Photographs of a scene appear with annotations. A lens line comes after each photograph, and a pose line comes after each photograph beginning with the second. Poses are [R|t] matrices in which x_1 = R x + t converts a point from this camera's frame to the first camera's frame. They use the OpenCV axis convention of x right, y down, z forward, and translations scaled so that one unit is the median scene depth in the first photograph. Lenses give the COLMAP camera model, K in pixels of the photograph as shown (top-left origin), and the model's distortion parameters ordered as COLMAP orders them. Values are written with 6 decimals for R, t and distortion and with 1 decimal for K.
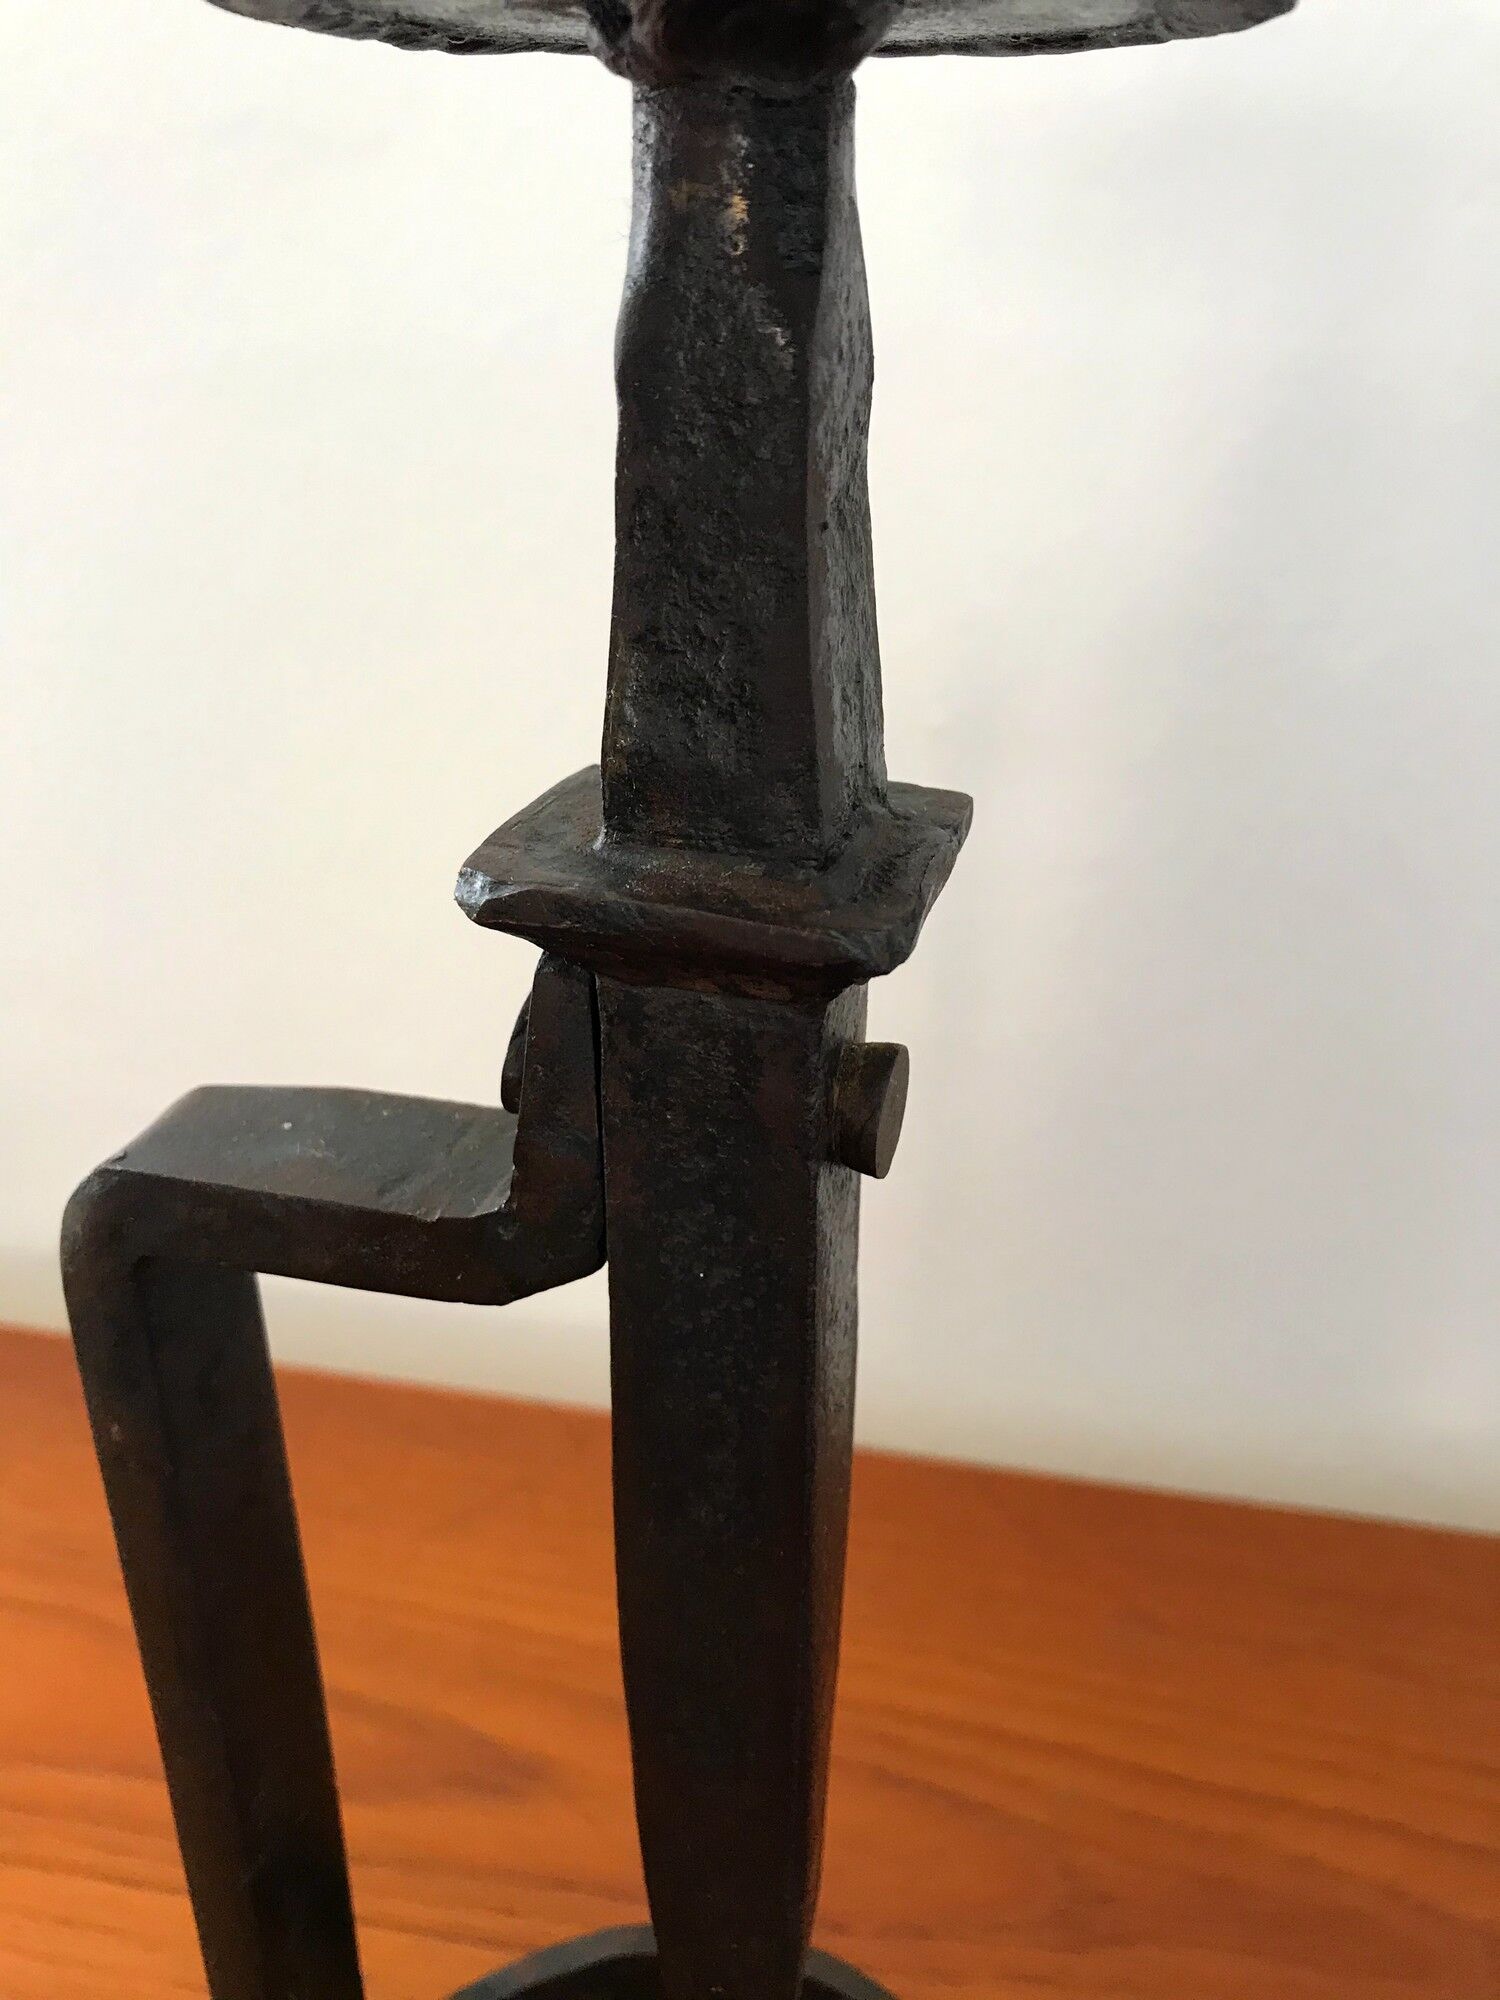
lens RADIAL K [[1689.8, 0, 750.0], [0, 1689.8, 1000.0], [0, 0, 1]] dist [0.019987, -0.021228]
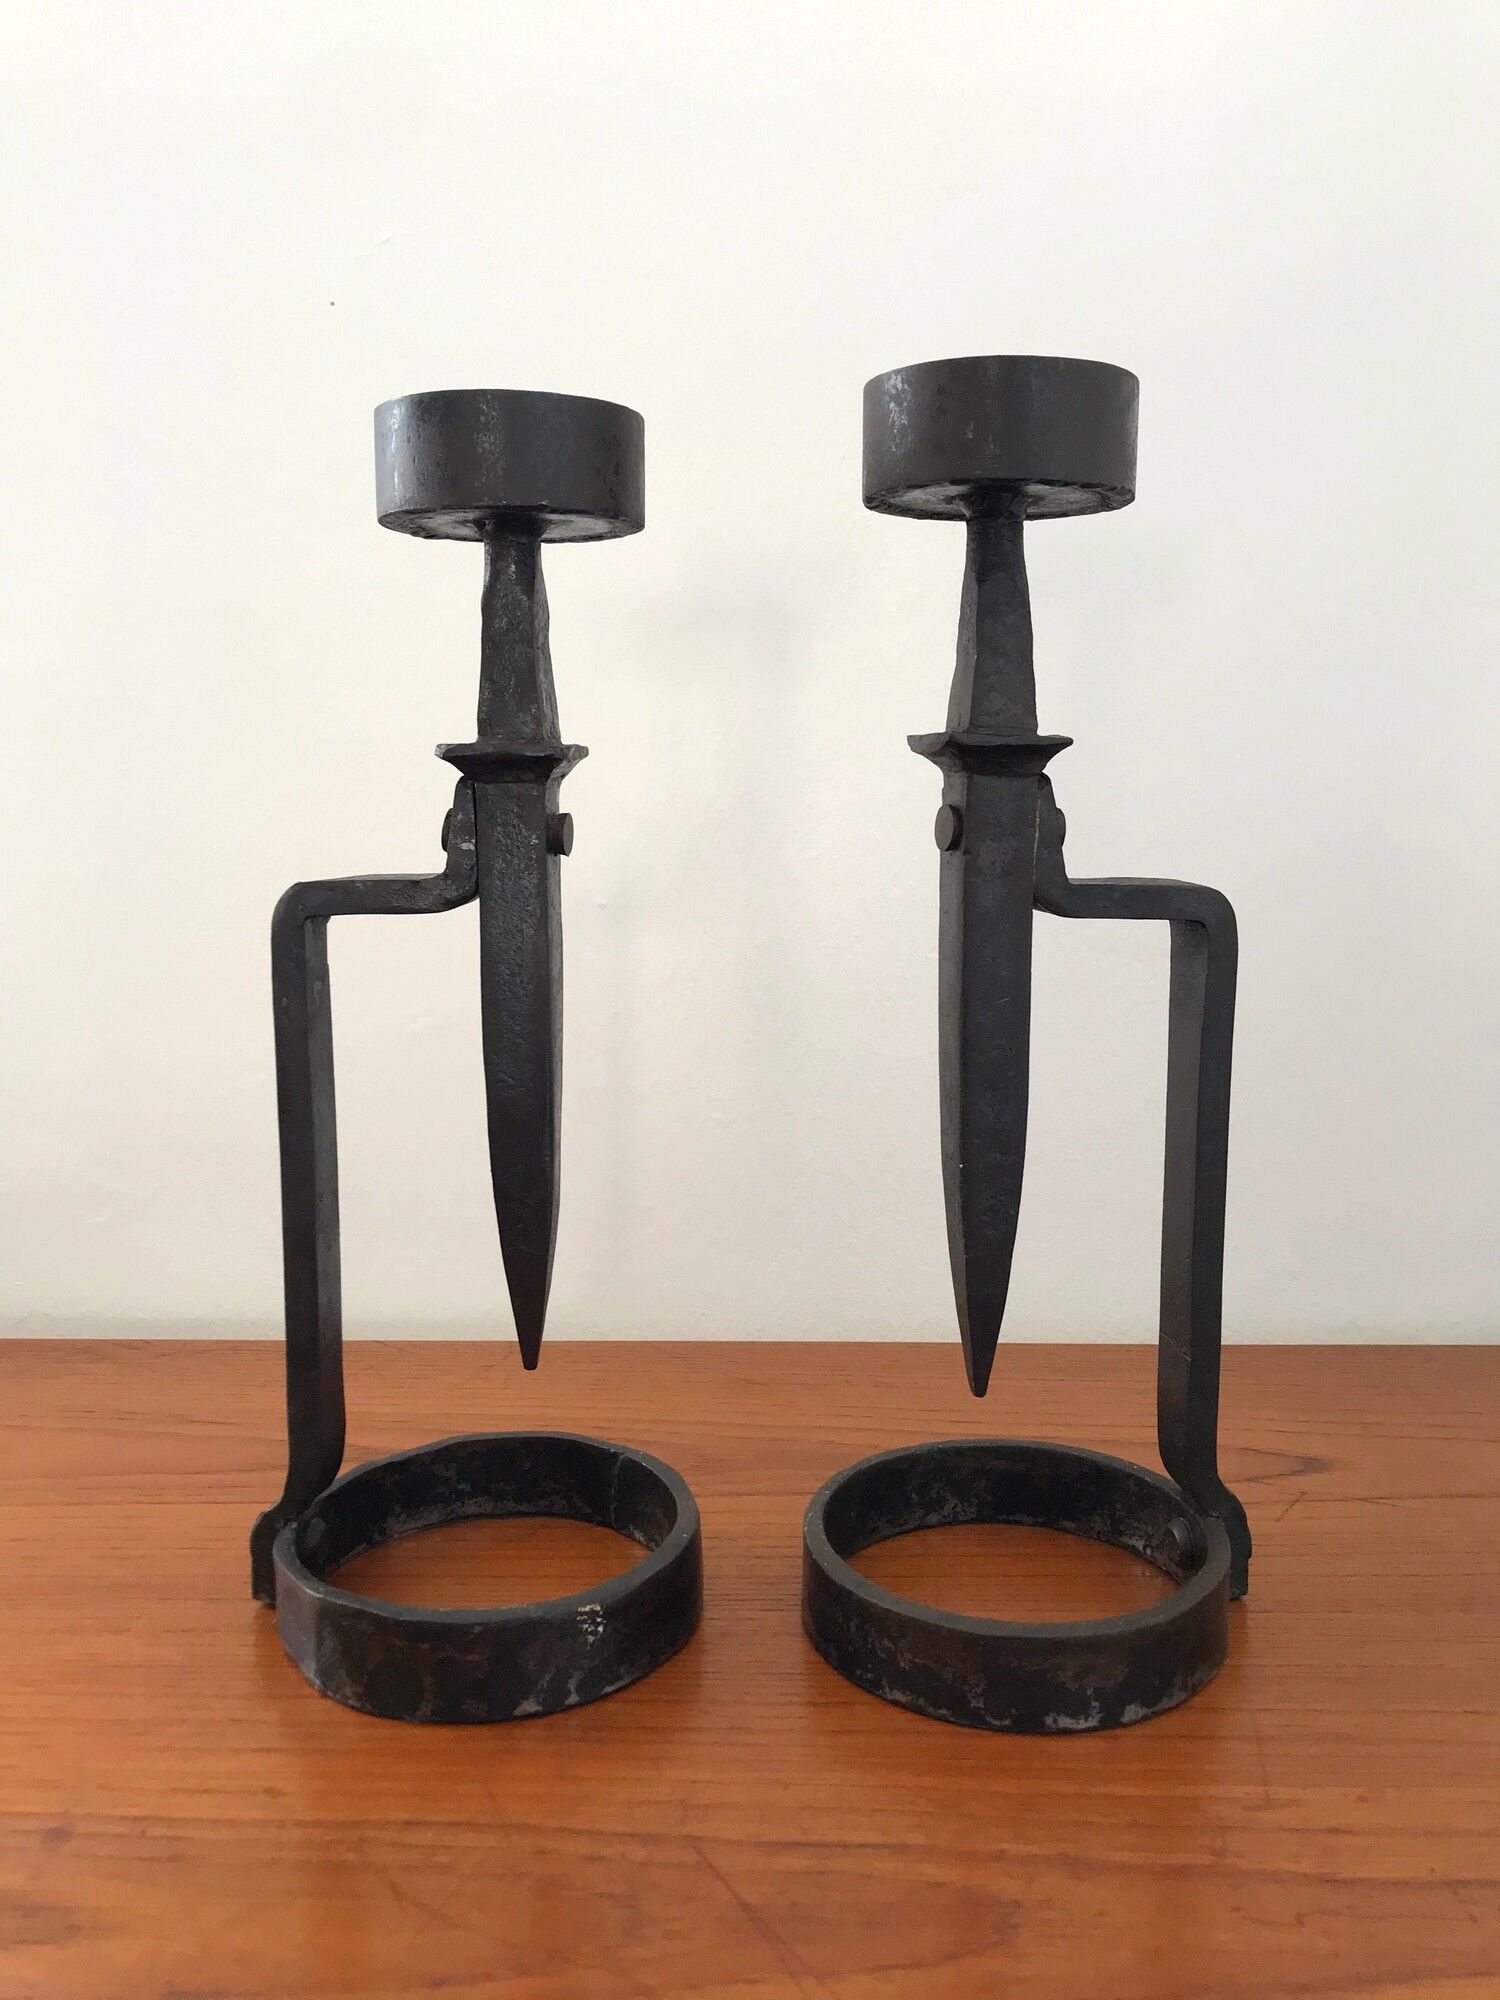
lens RADIAL K [[1689.8, 0, 750.0], [0, 1689.8, 1000.0], [0, 0, 1]] dist [0.019987, -0.021228]
pose [[0.984781, -0.038815, 0.169410, -0.148955], [0.086276, 0.955338, -0.282640, 1.462185], [-0.150873, 0.292954, 0.944148, -2.224090]]
